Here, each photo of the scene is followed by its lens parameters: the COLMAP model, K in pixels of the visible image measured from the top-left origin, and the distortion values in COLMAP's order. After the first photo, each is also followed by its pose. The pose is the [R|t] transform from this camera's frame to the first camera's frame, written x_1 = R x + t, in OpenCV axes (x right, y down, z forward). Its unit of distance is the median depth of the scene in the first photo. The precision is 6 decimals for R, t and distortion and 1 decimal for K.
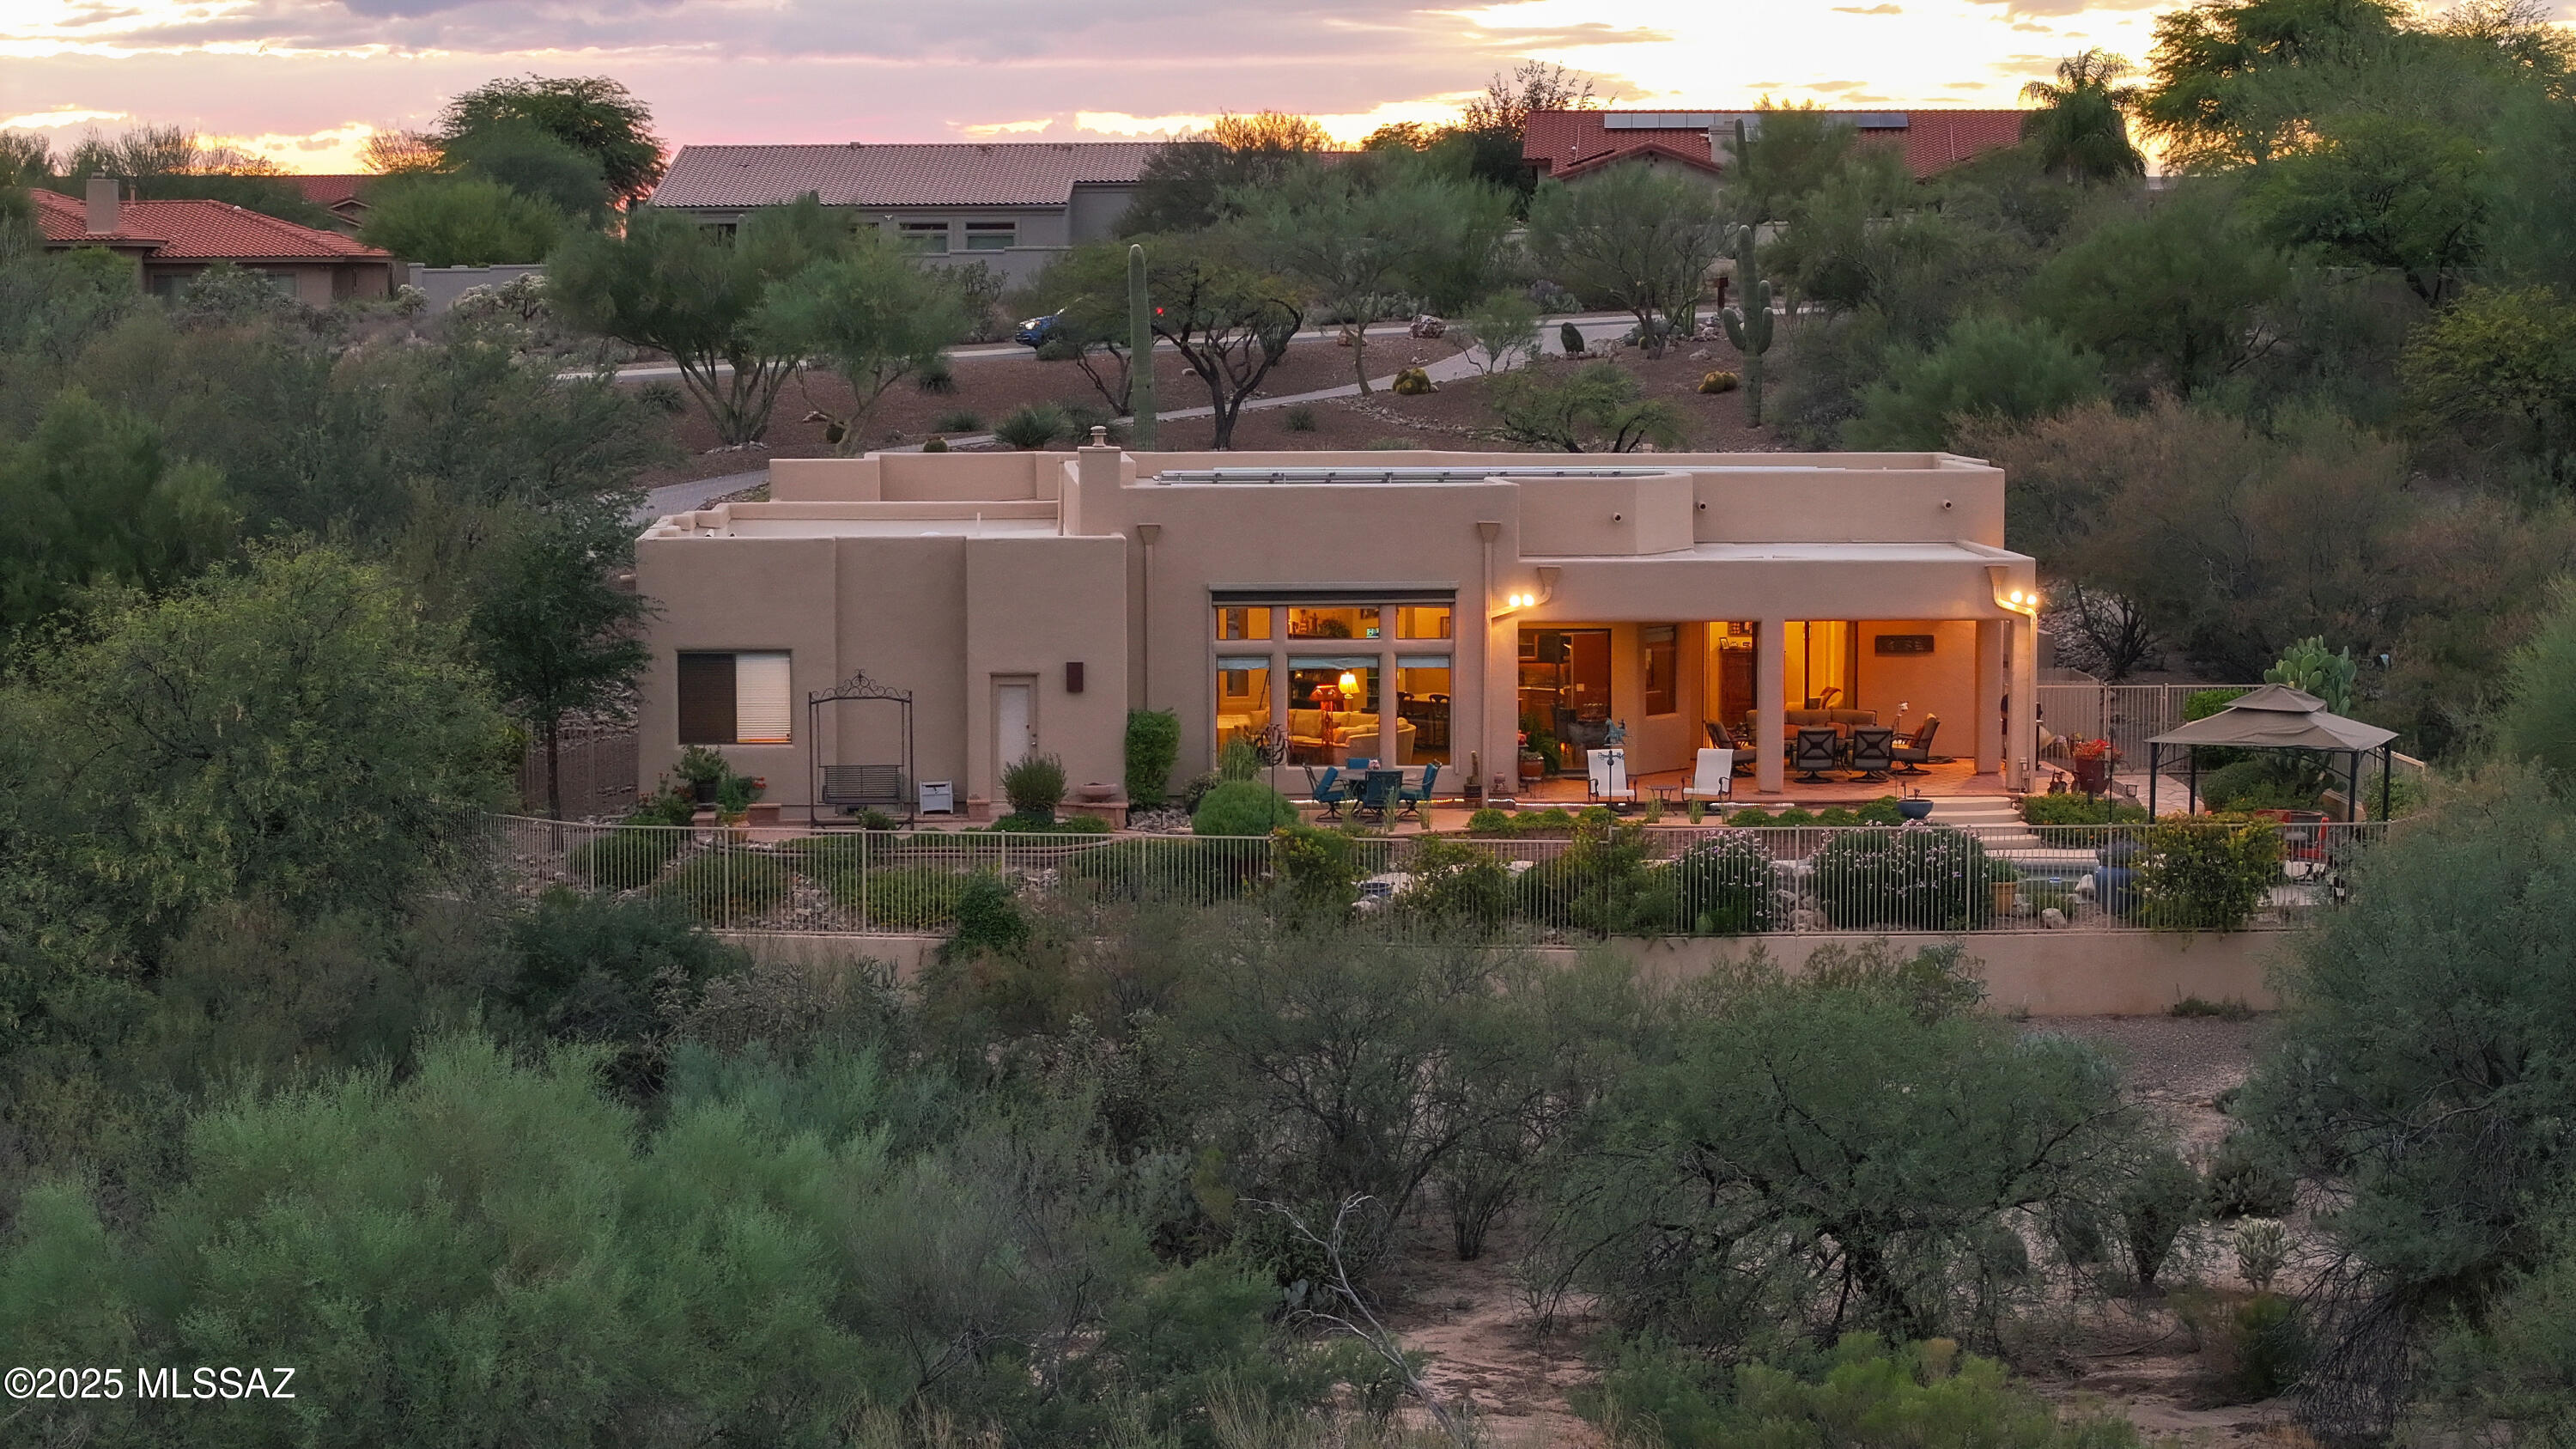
lens RADIAL K [[5455.7, 0, 1288.0], [0, 5455.7, 724.5], [0, 0, 1]] dist [-0.344008, 2.461398]
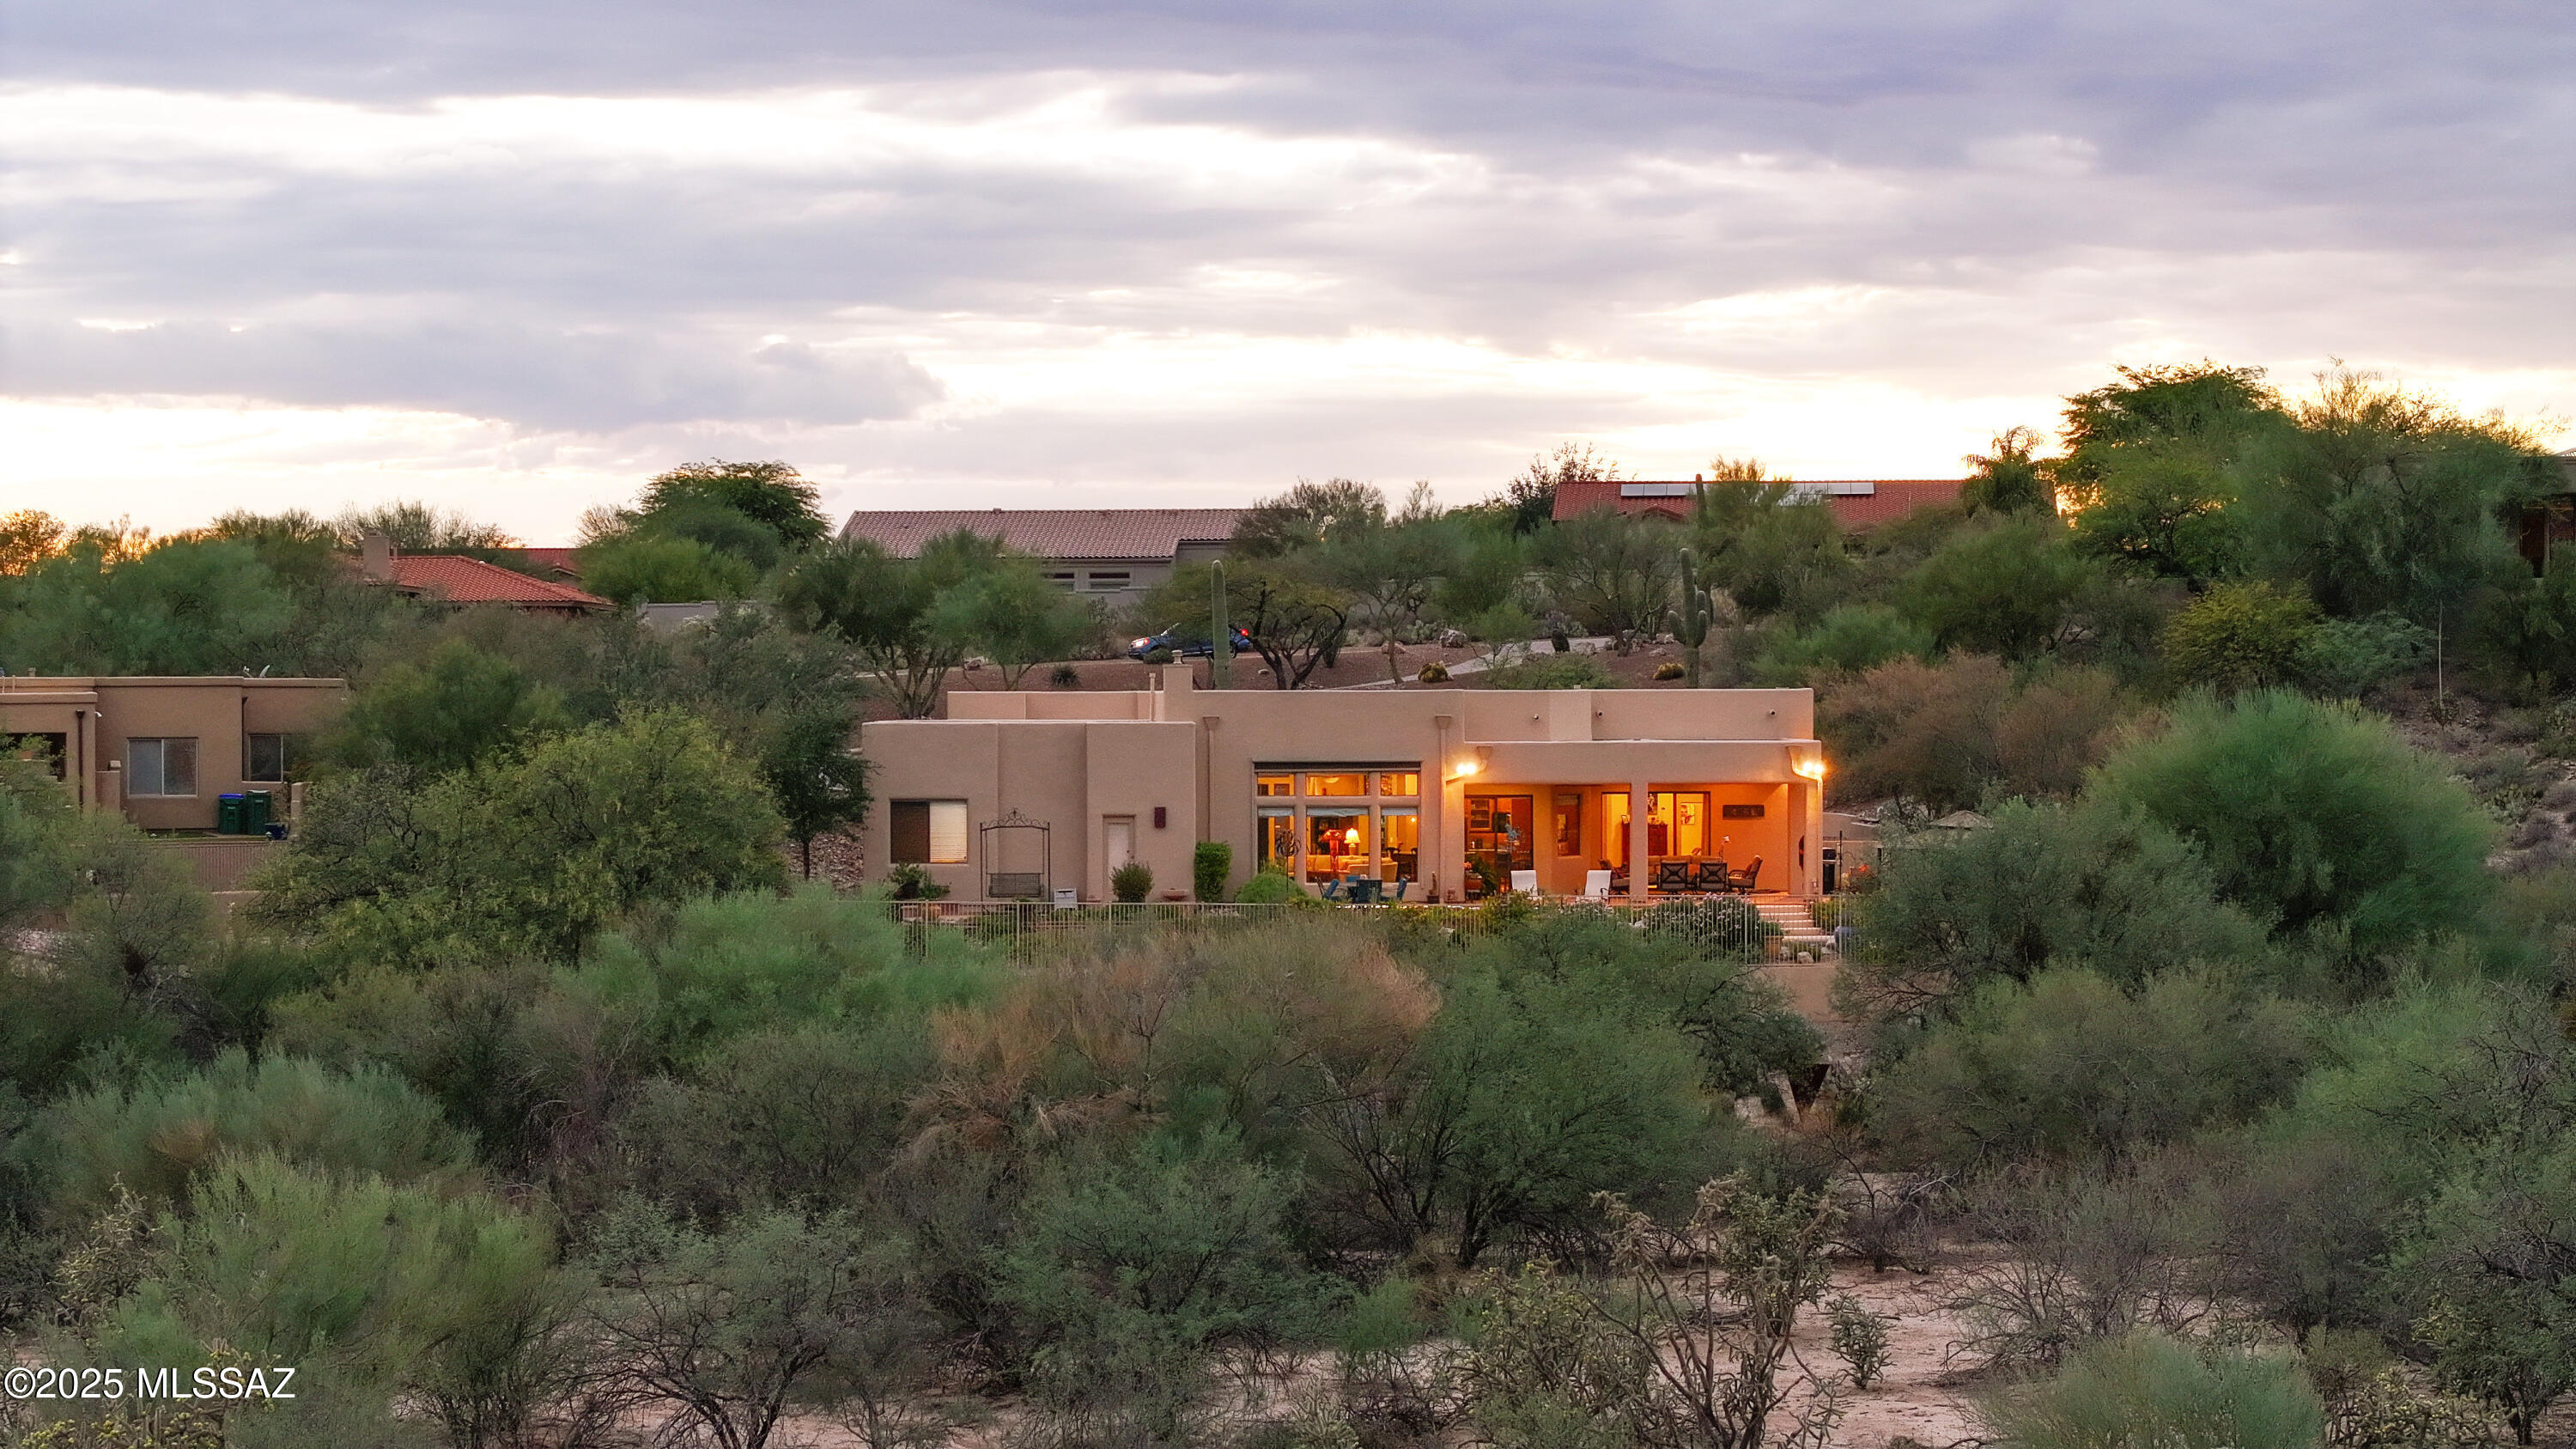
lens RADIAL K [[5455.7, 0, 1288.0], [0, 5455.7, 724.5], [0, 0, 1]] dist [-0.344008, 2.461398]
pose [[0.999737, -0.000574, -0.022948, 0.026405], [-0.001204, 0.997001, -0.077385, 0.072465], [0.022923, 0.077393, 0.996737, -0.423999]]
